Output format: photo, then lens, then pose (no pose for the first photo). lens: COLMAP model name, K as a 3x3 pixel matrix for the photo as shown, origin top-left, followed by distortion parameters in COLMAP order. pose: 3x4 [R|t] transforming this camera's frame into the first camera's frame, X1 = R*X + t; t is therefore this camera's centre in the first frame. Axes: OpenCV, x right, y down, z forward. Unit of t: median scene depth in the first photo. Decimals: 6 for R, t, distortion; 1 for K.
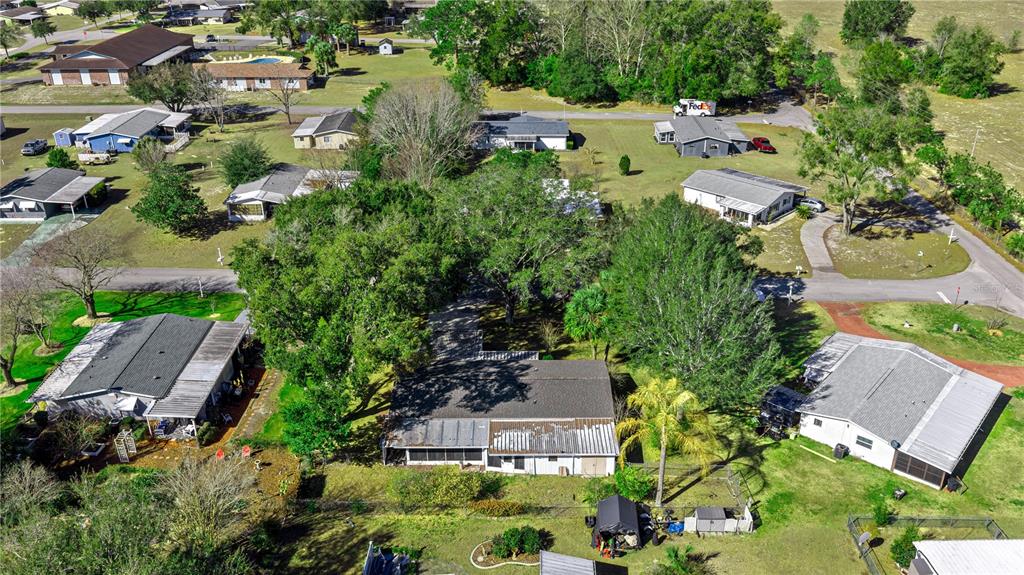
lens RADIAL K [[843.3, 0, 512.0], [0, 843.3, 287.5], [0, 0, 1]] dist [0.022419, -0.046772]
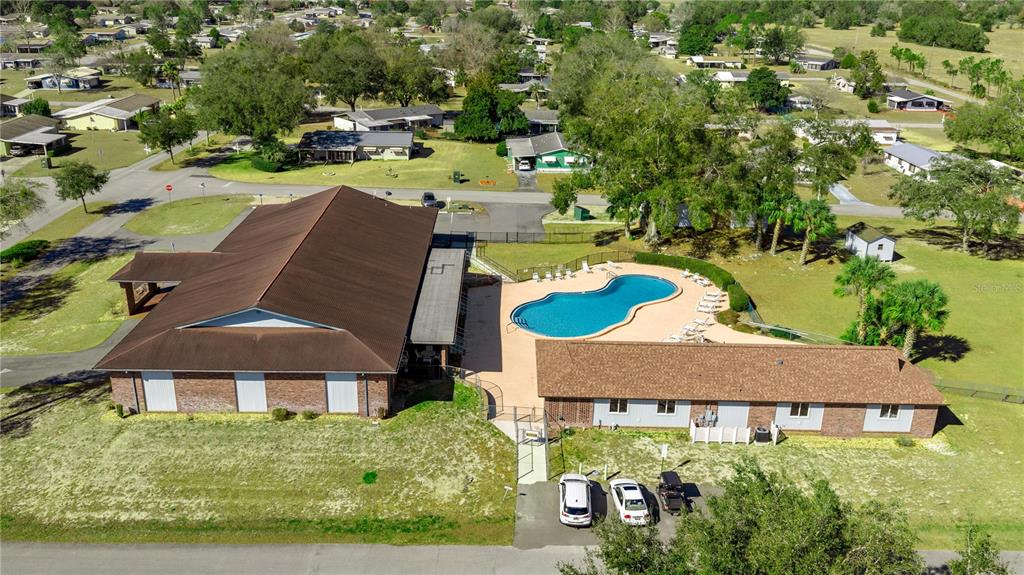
lens RADIAL K [[843.3, 0, 512.0], [0, 843.3, 287.5], [0, 0, 1]] dist [0.022419, -0.046772]
pose [[0.999415, 0.015459, 0.030491, -0.415323], [-0.012558, 0.995573, -0.093148, -0.258960], [-0.031796, 0.092710, 0.995185, 0.673767]]
